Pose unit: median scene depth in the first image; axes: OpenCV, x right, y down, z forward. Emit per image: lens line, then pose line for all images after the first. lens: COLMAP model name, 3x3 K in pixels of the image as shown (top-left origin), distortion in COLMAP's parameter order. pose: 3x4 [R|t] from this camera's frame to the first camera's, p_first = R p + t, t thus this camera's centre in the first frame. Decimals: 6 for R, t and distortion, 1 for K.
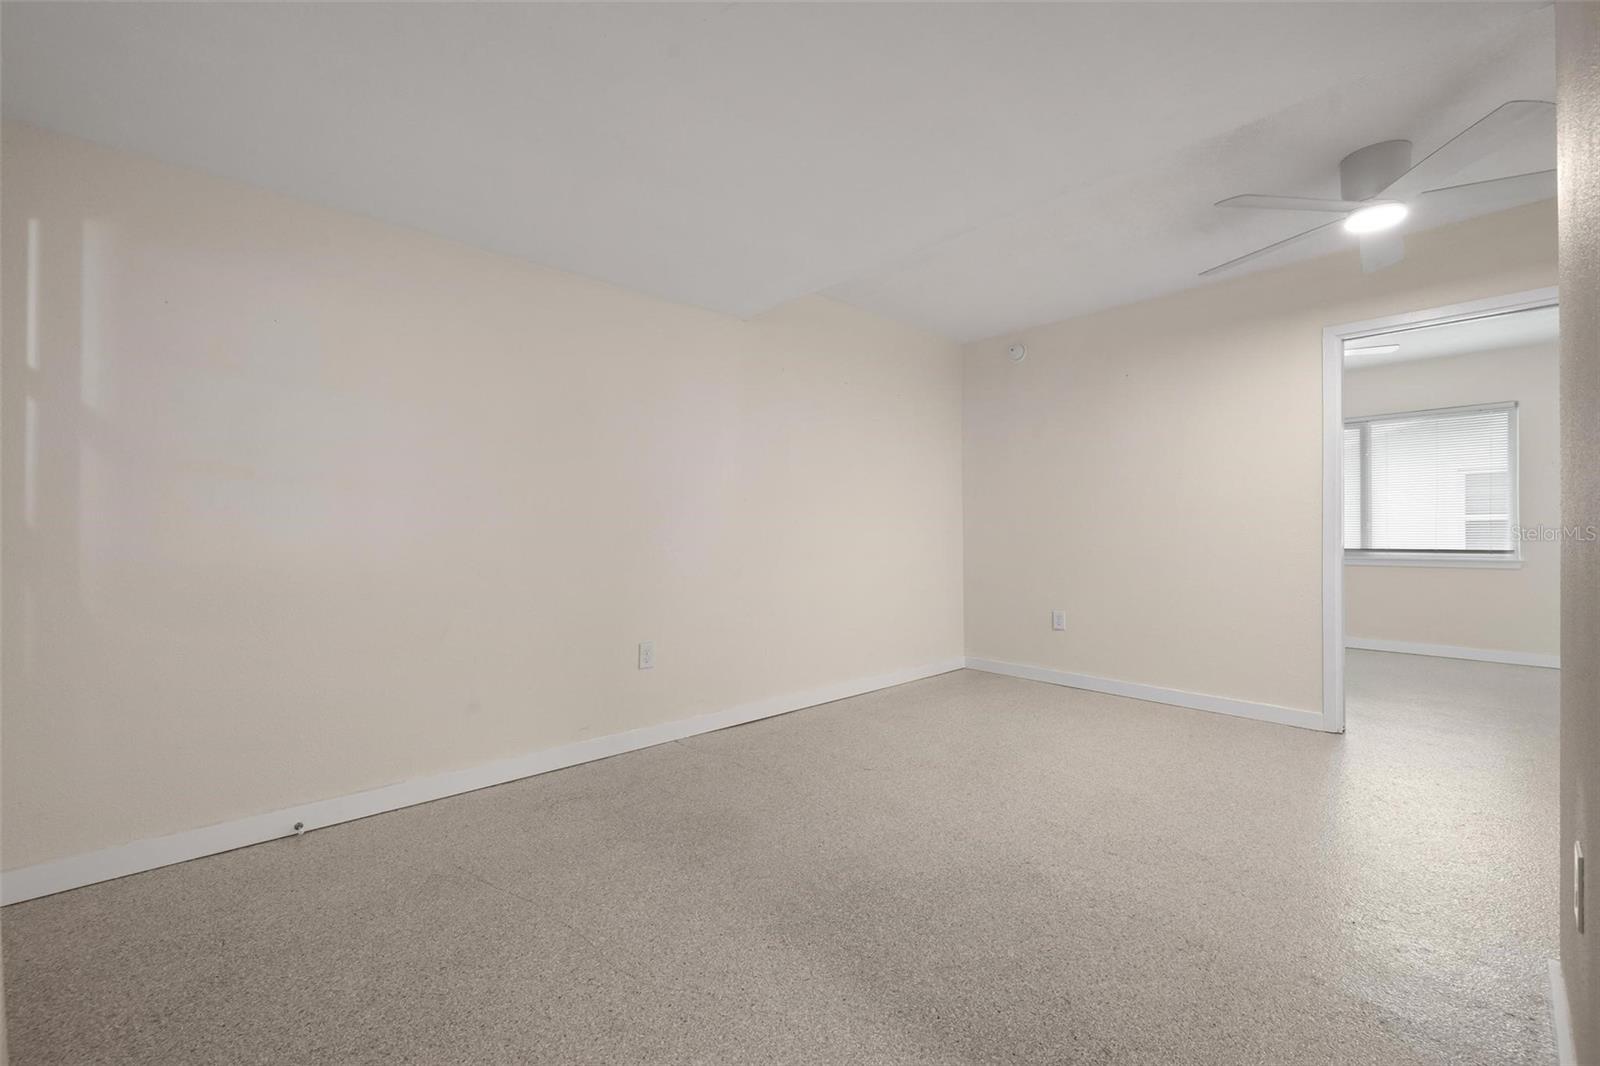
lens RADIAL K [[650.1, 0, 800.0], [0, 650.1, 533.0], [0, 0, 1]] dist [-0.000284, 0.000278]
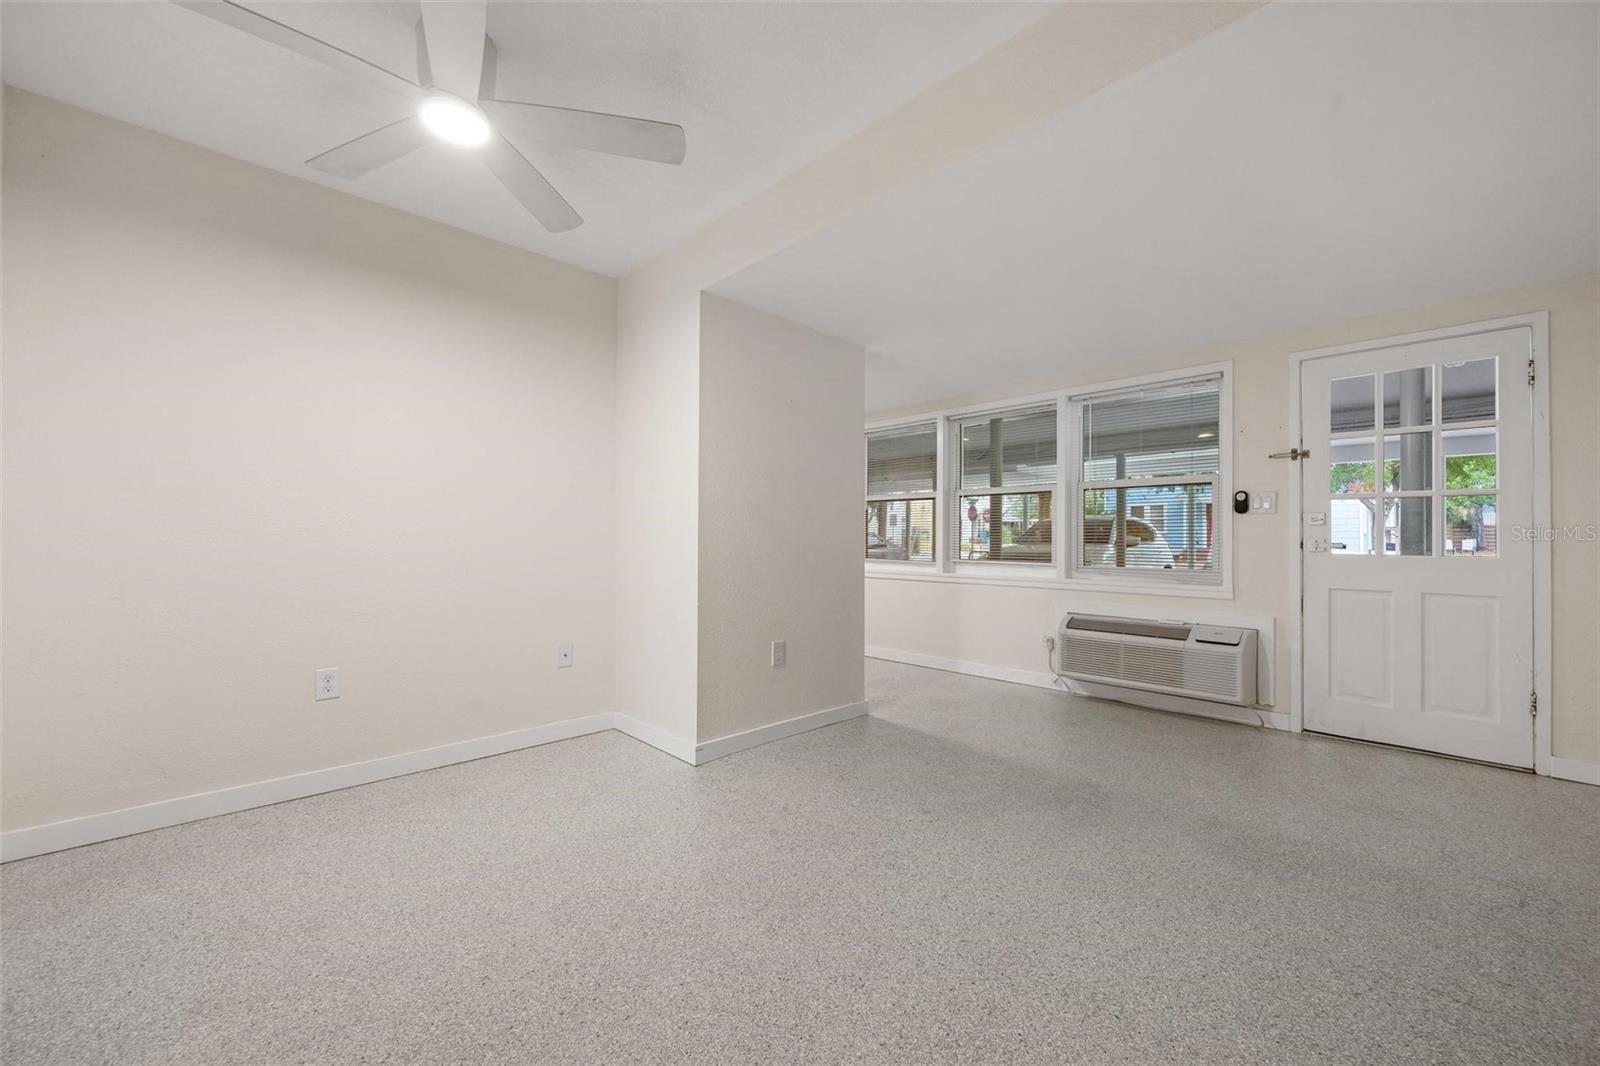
lens RADIAL K [[627.4, 0, 800.0], [0, 627.4, 533.0], [0, 0, 1]] dist [-0.001858, 0.000064]
pose [[-0.999827, -0.004154, -0.018143, 0.495368], [-0.003931, 0.999916, -0.012319, 0.000516], [0.018192, -0.012246, -0.999760, 1.732157]]
